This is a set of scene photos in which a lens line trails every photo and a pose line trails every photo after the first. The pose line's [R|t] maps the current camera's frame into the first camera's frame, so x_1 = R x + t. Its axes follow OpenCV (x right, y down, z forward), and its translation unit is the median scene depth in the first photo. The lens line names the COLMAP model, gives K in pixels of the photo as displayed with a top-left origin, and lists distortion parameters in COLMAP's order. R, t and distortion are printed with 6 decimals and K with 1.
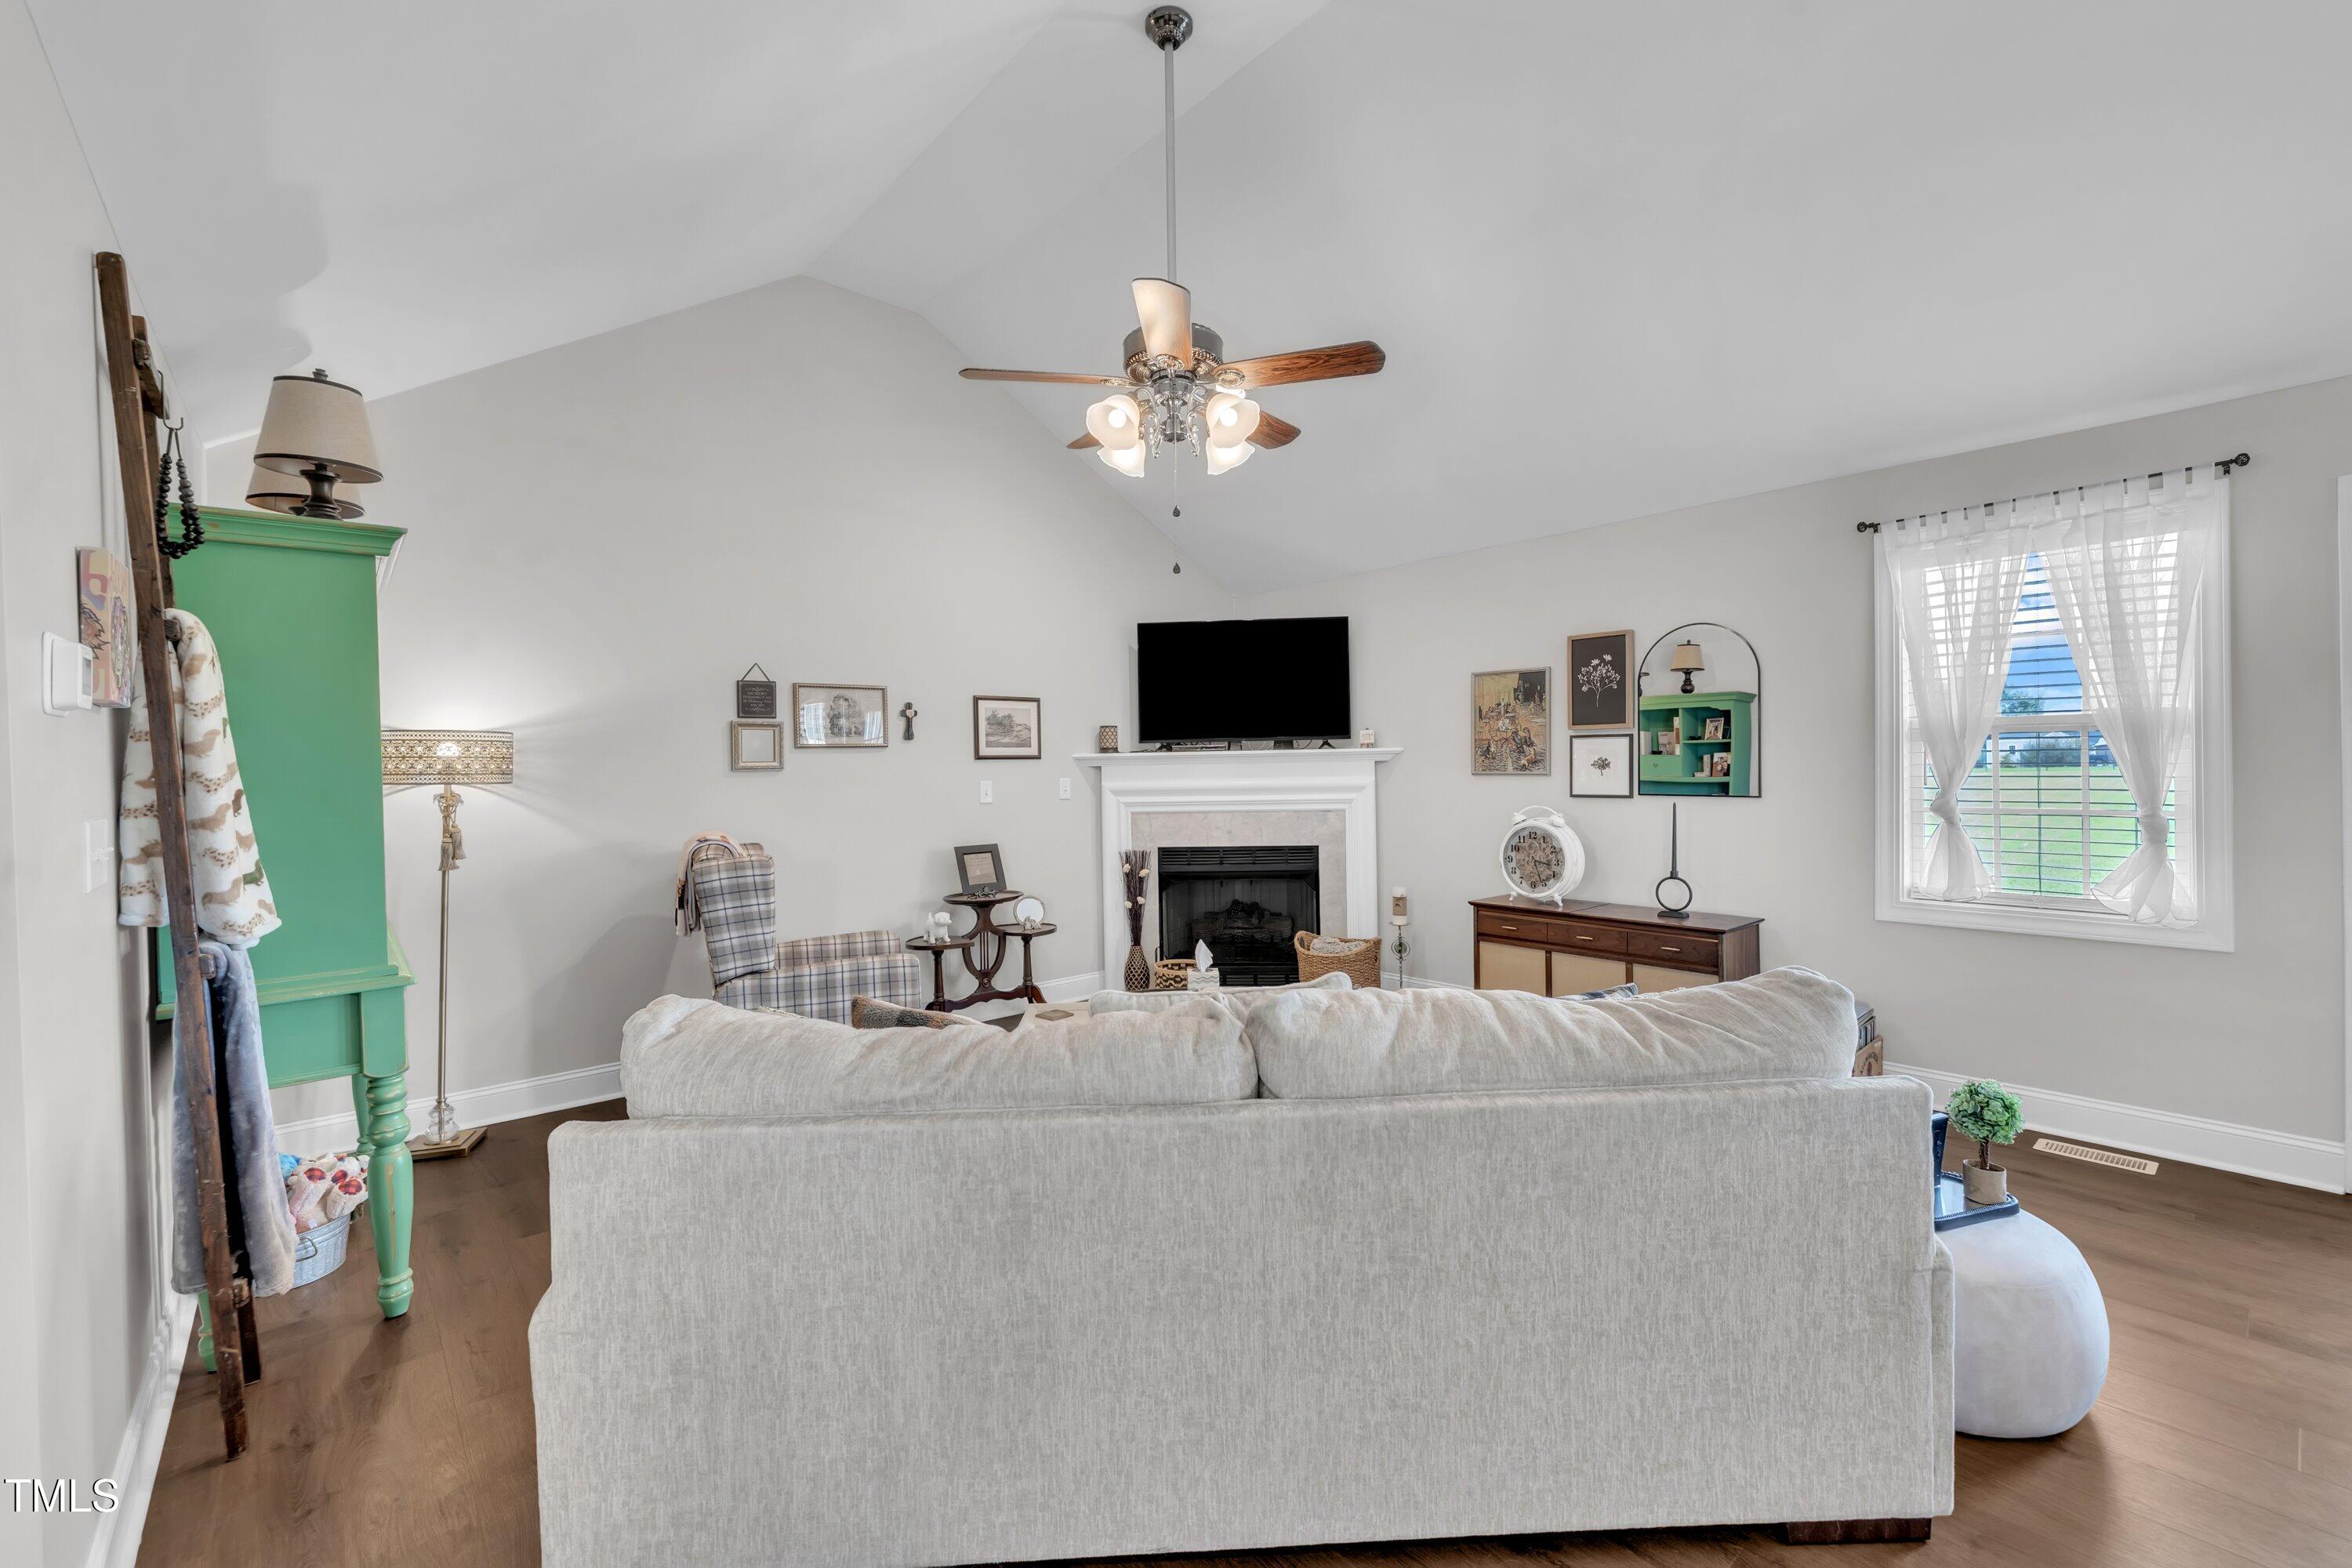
lens RADIAL K [[988.9, 0, 1169.0], [0, 988.9, 766.9], [0, 0, 1]] dist [0.001054, 0.000032]
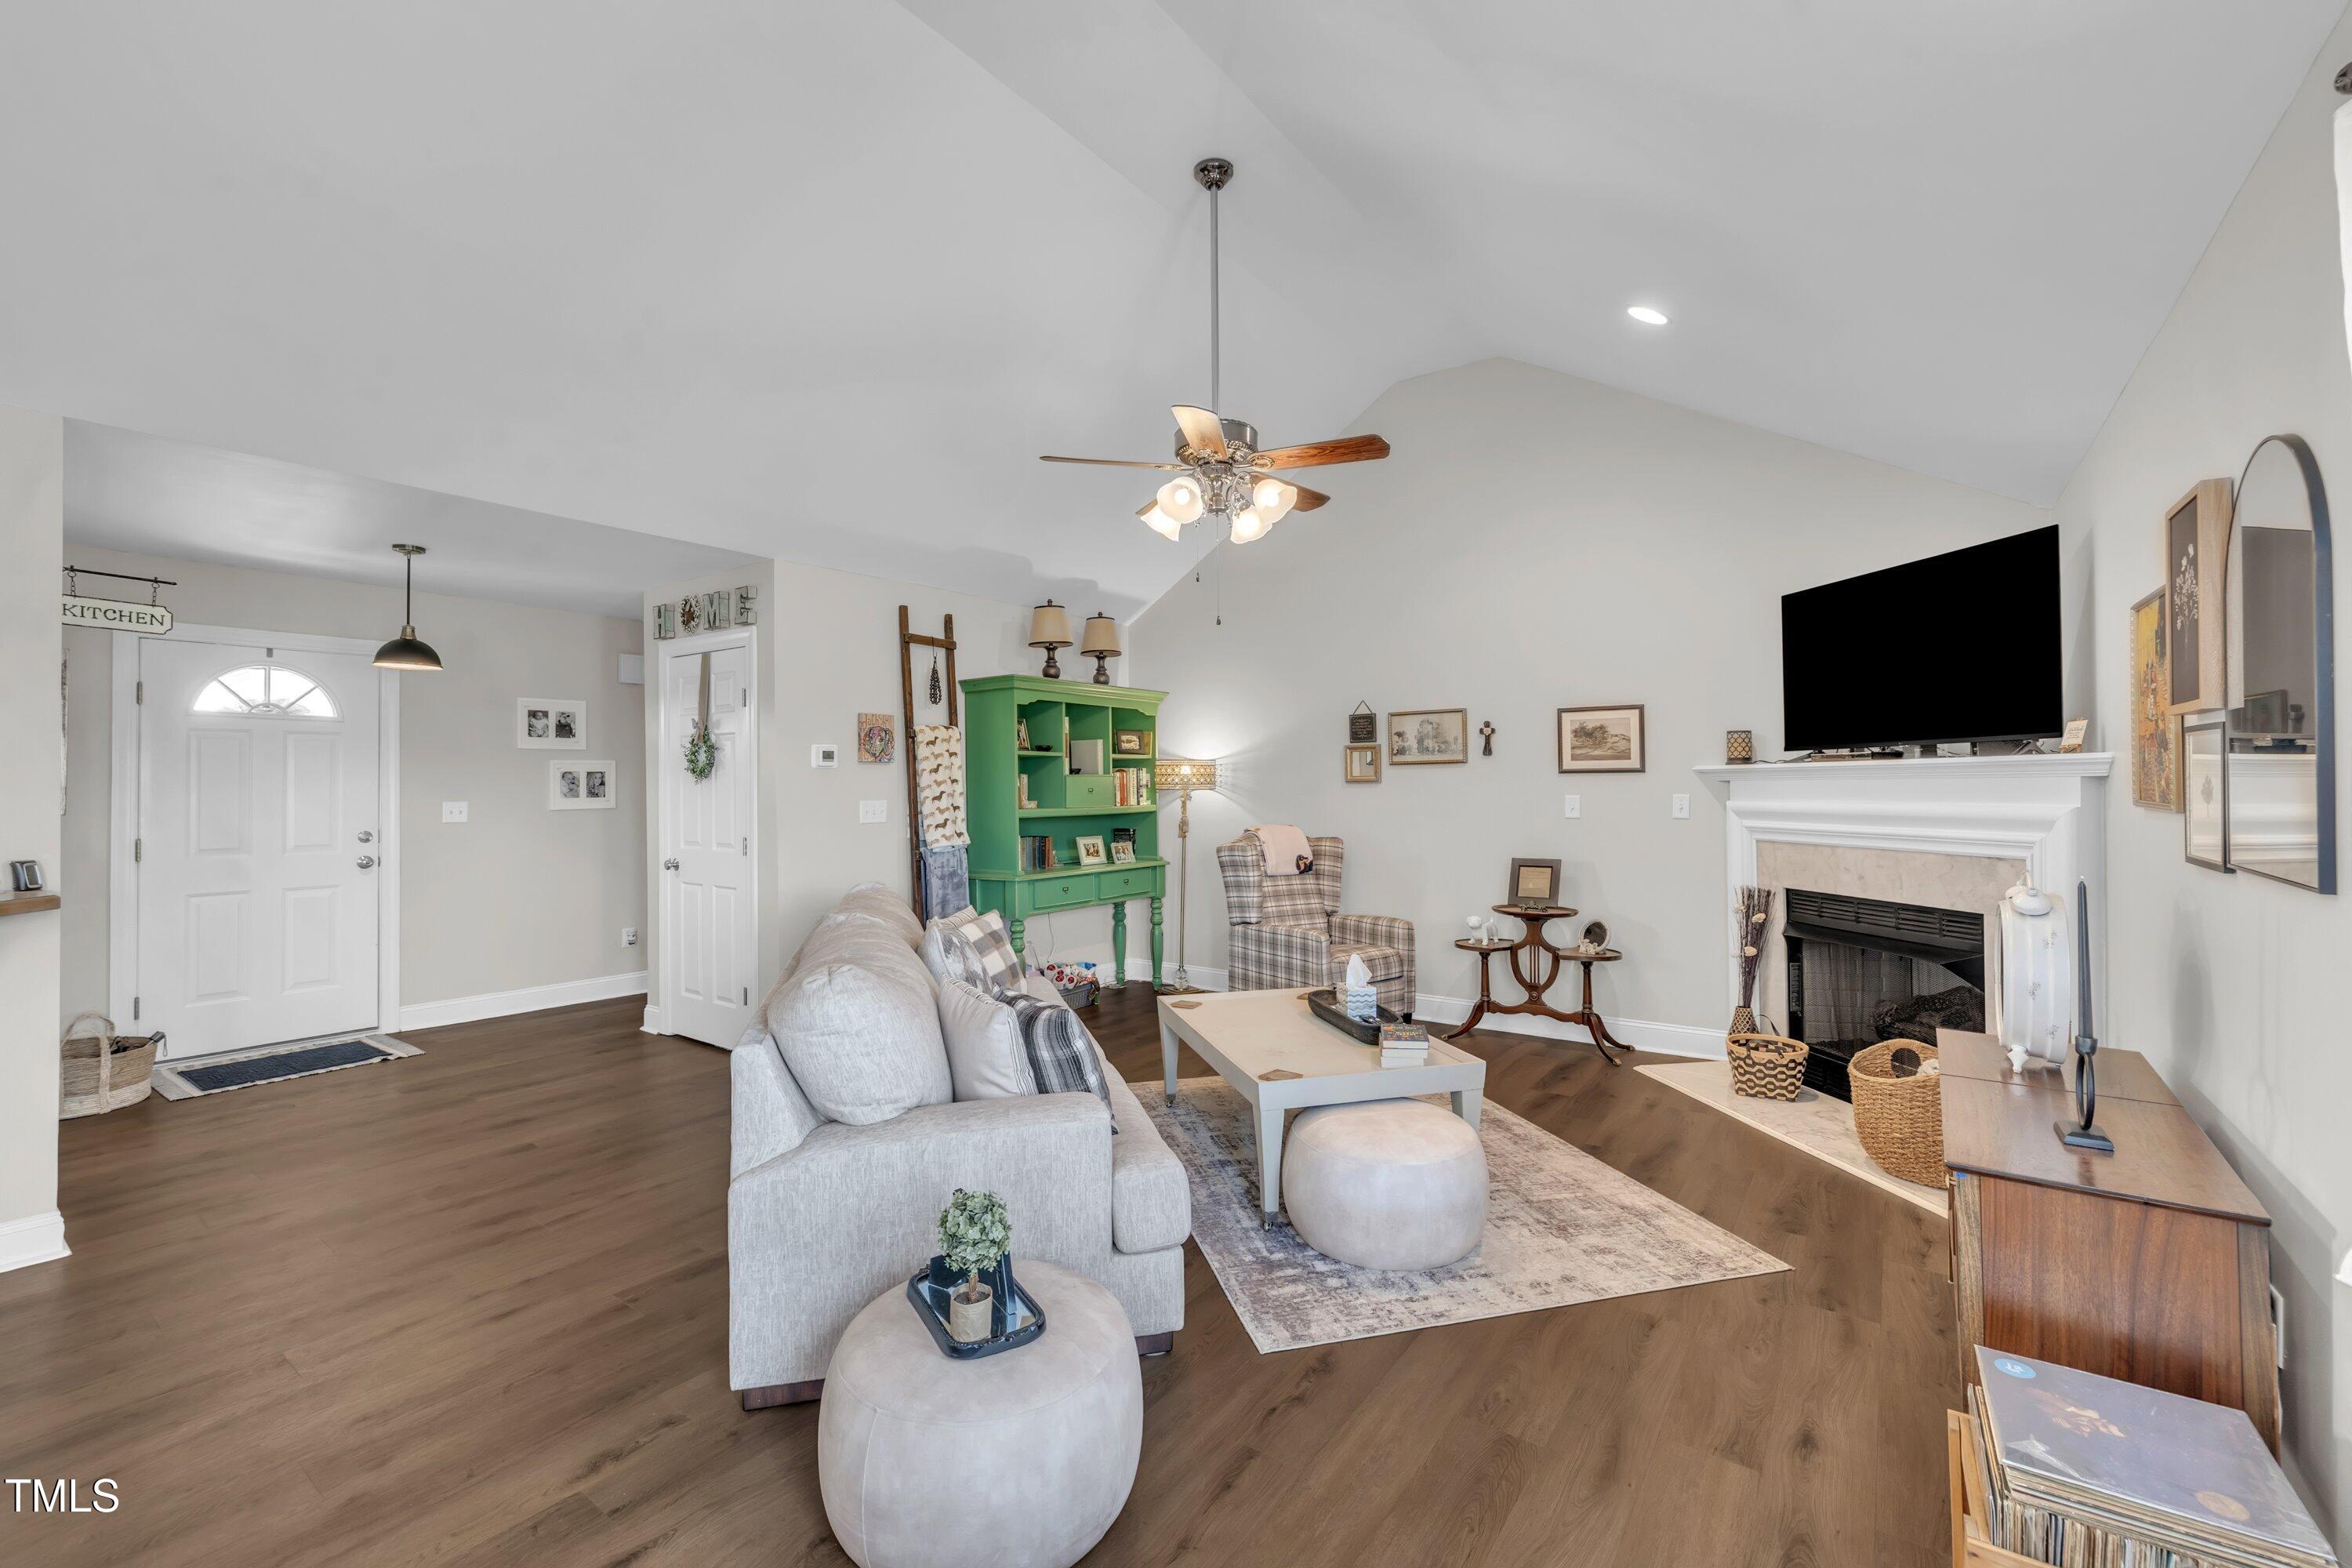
lens RADIAL K [[988.9, 0, 1169.0], [0, 988.9, 766.9], [0, 0, 1]] dist [0.001054, 0.000032]
pose [[0.226695, -0.004658, -0.973955, 0.693286], [0.001875, 0.999989, -0.004346, -0.010495], [0.973964, -0.000841, 0.226701, 0.403278]]
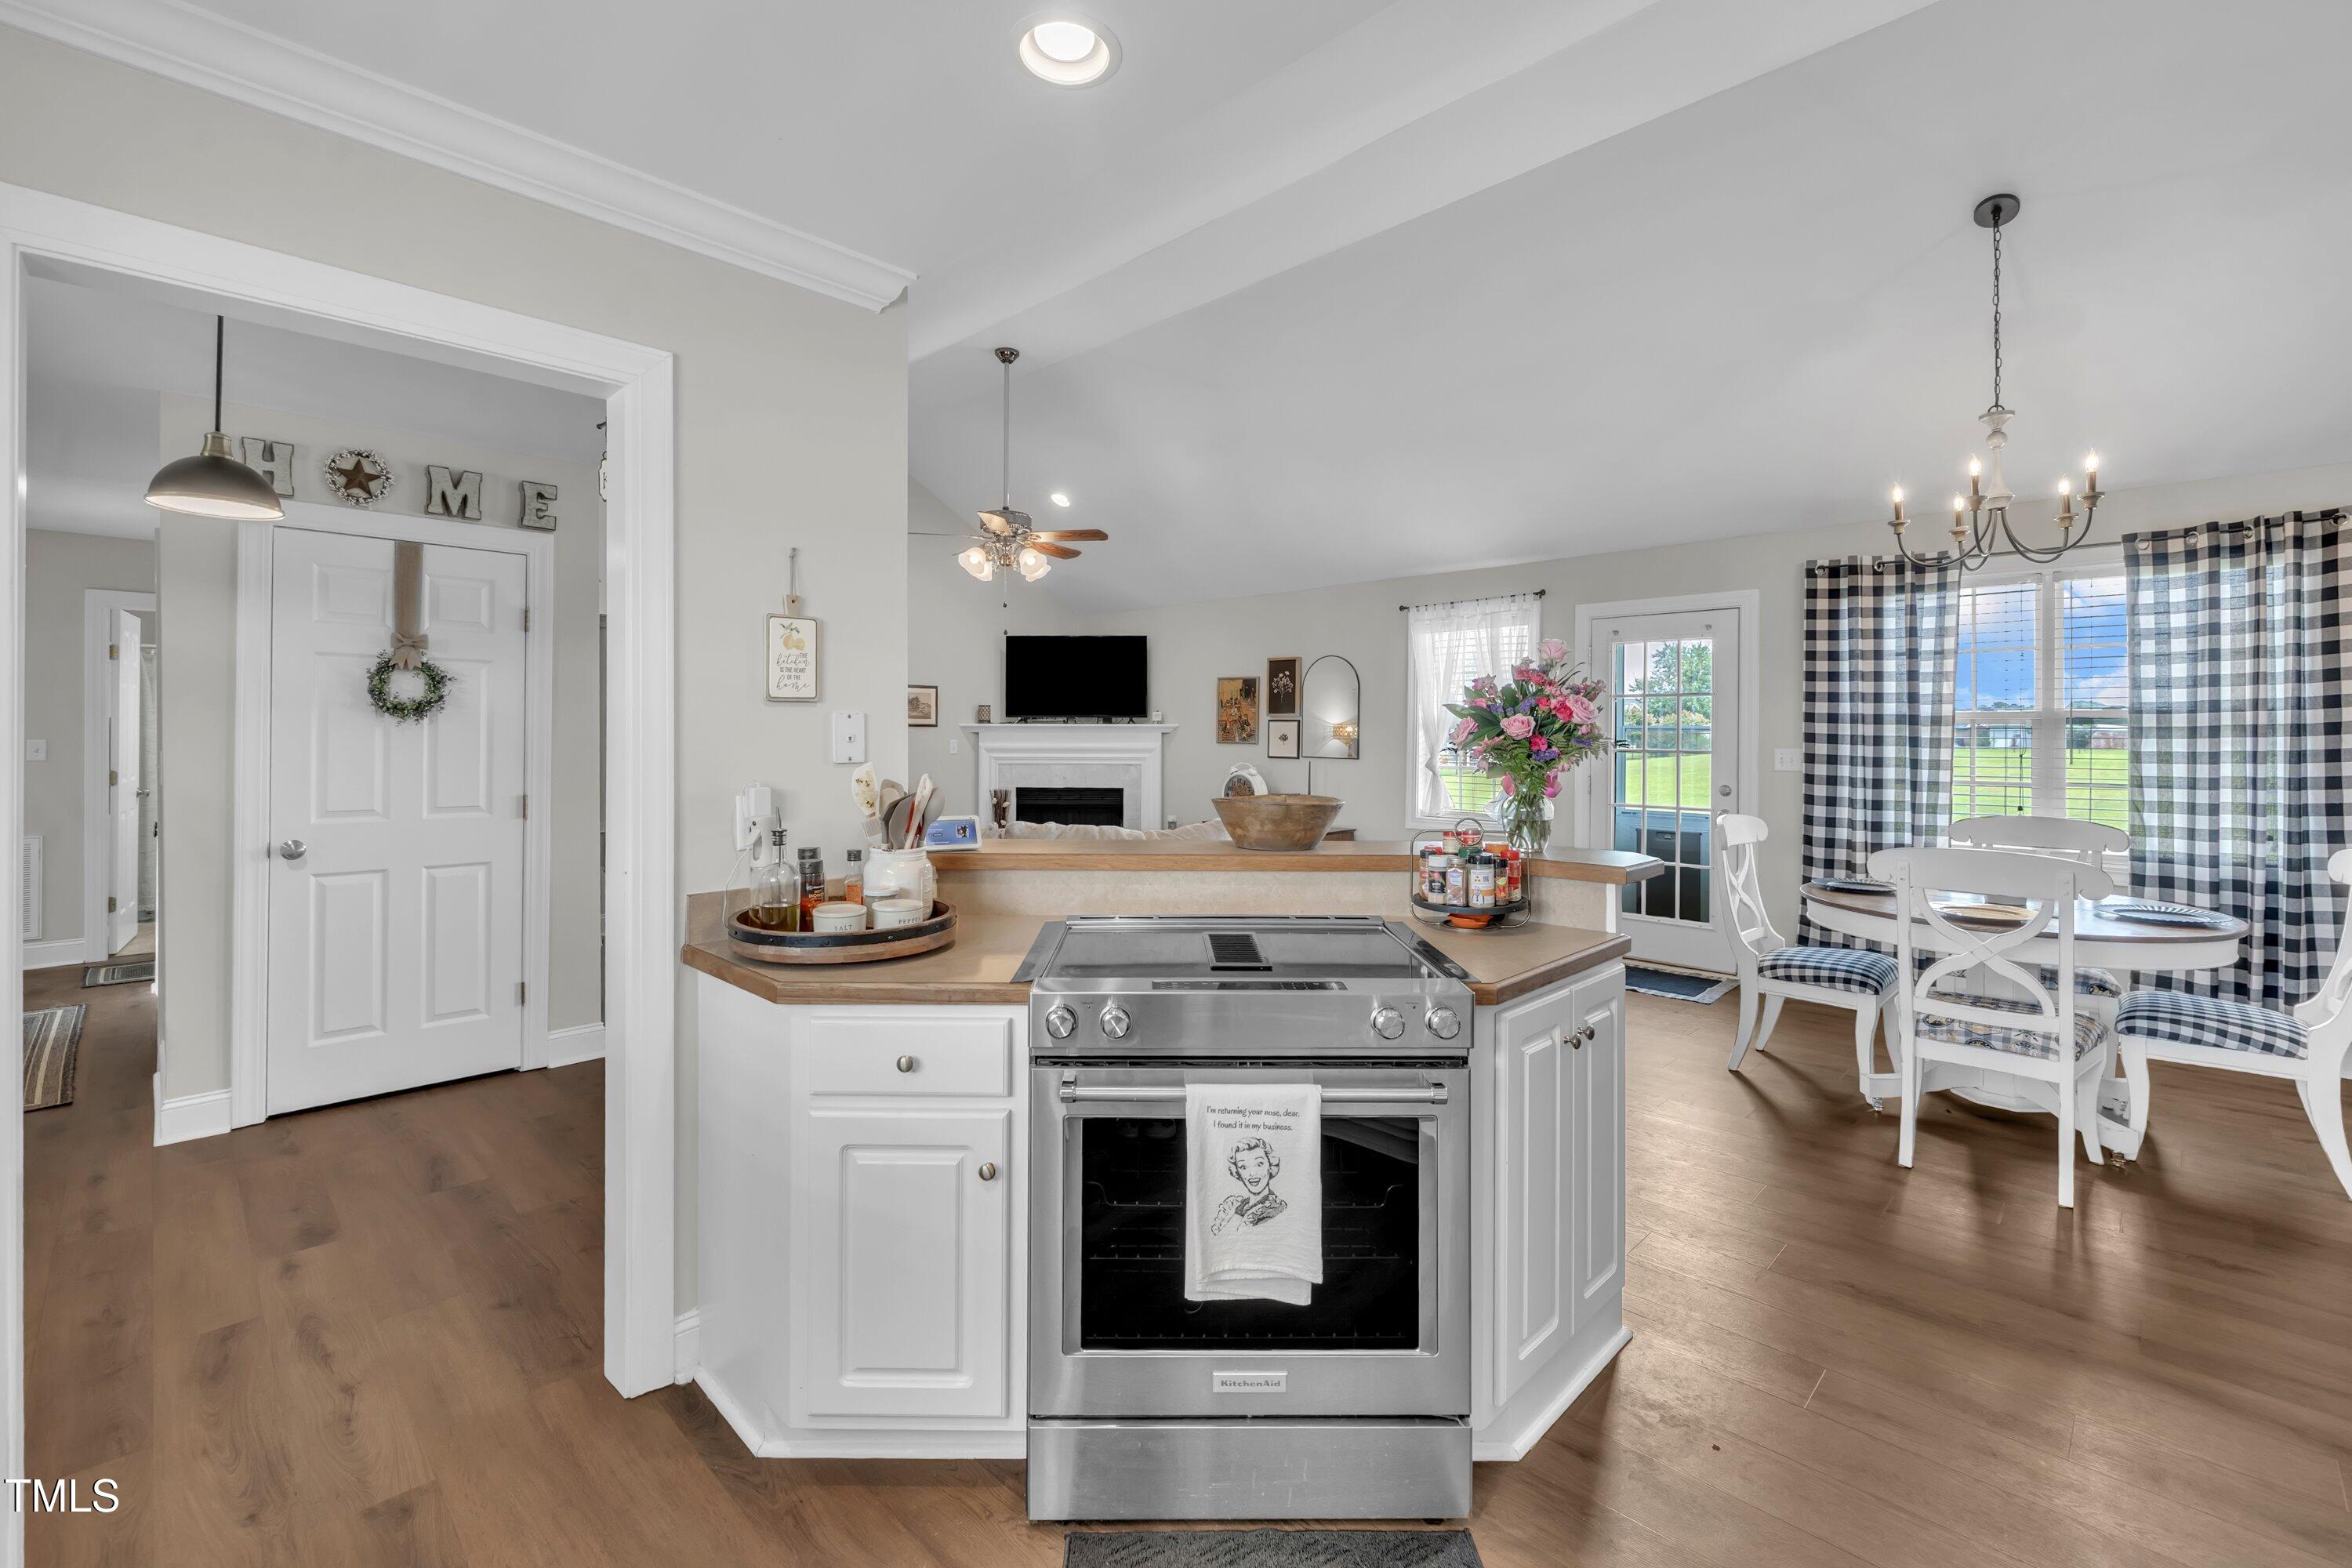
lens RADIAL K [[1018.1, 0, 1148.9], [0, 1018.1, 736.9], [0, 0, 1]] dist [0.000932, 0.000015]
pose [[0.997726, 0.020959, 0.064051, 0.098253], [-0.021235, 0.999768, 0.003623, -0.005101], [-0.063961, -0.004975, 0.997940, -0.601087]]
